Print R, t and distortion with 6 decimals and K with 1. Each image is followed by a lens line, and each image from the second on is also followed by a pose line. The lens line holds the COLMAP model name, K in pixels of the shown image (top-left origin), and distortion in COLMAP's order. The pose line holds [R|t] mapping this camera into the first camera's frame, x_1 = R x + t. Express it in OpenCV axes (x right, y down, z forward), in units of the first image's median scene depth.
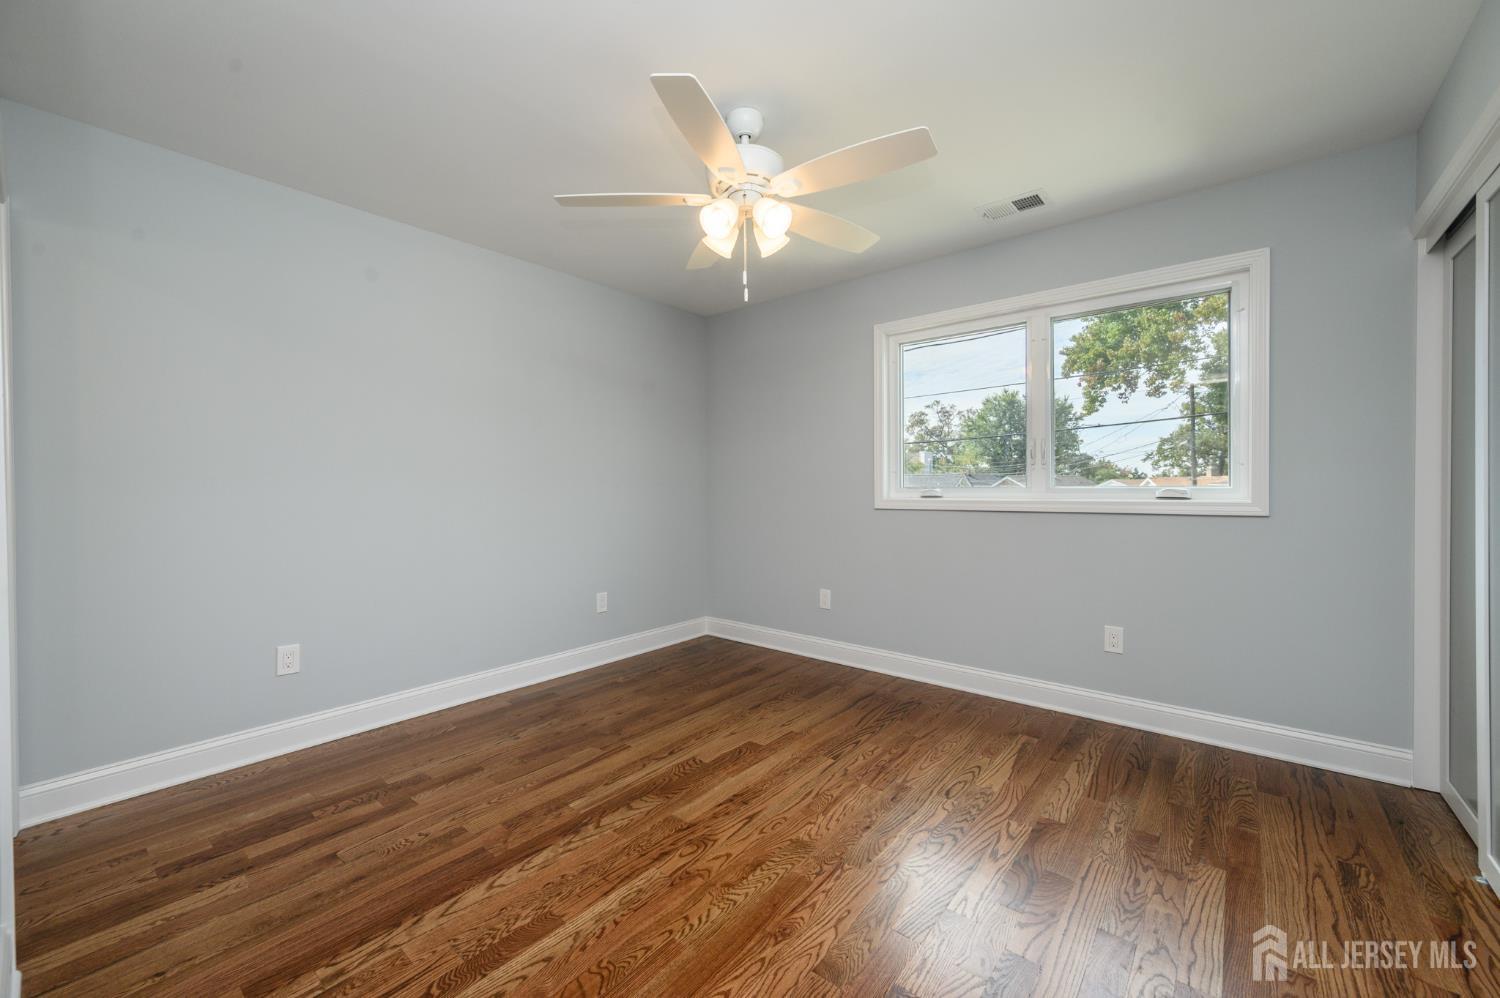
lens RADIAL K [[589.3, 0, 751.2], [0, 589.3, 496.4], [0, 0, 1]] dist [-0.000727, -0.000328]
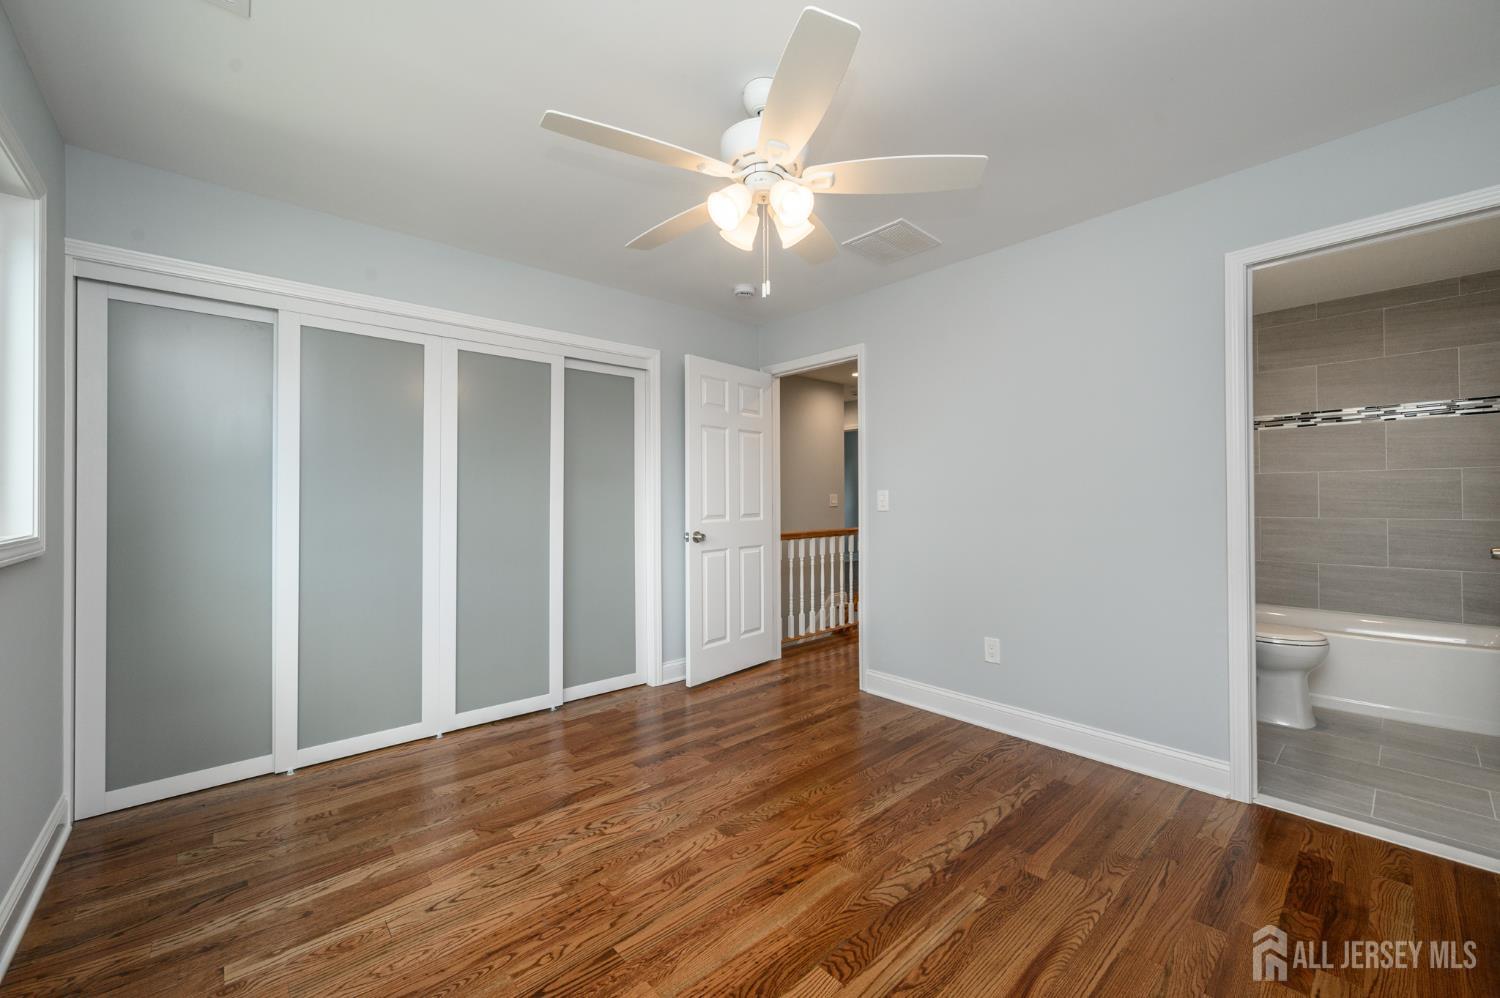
lens RADIAL K [[589.3, 0, 751.2], [0, 589.3, 496.4], [0, 0, 1]] dist [-0.000727, -0.000328]
pose [[-0.988503, 0.010576, 0.150829, -0.122317], [0.011989, 0.999892, 0.008462, -0.041514], [-0.150723, 0.010173, -0.988524, 1.910107]]
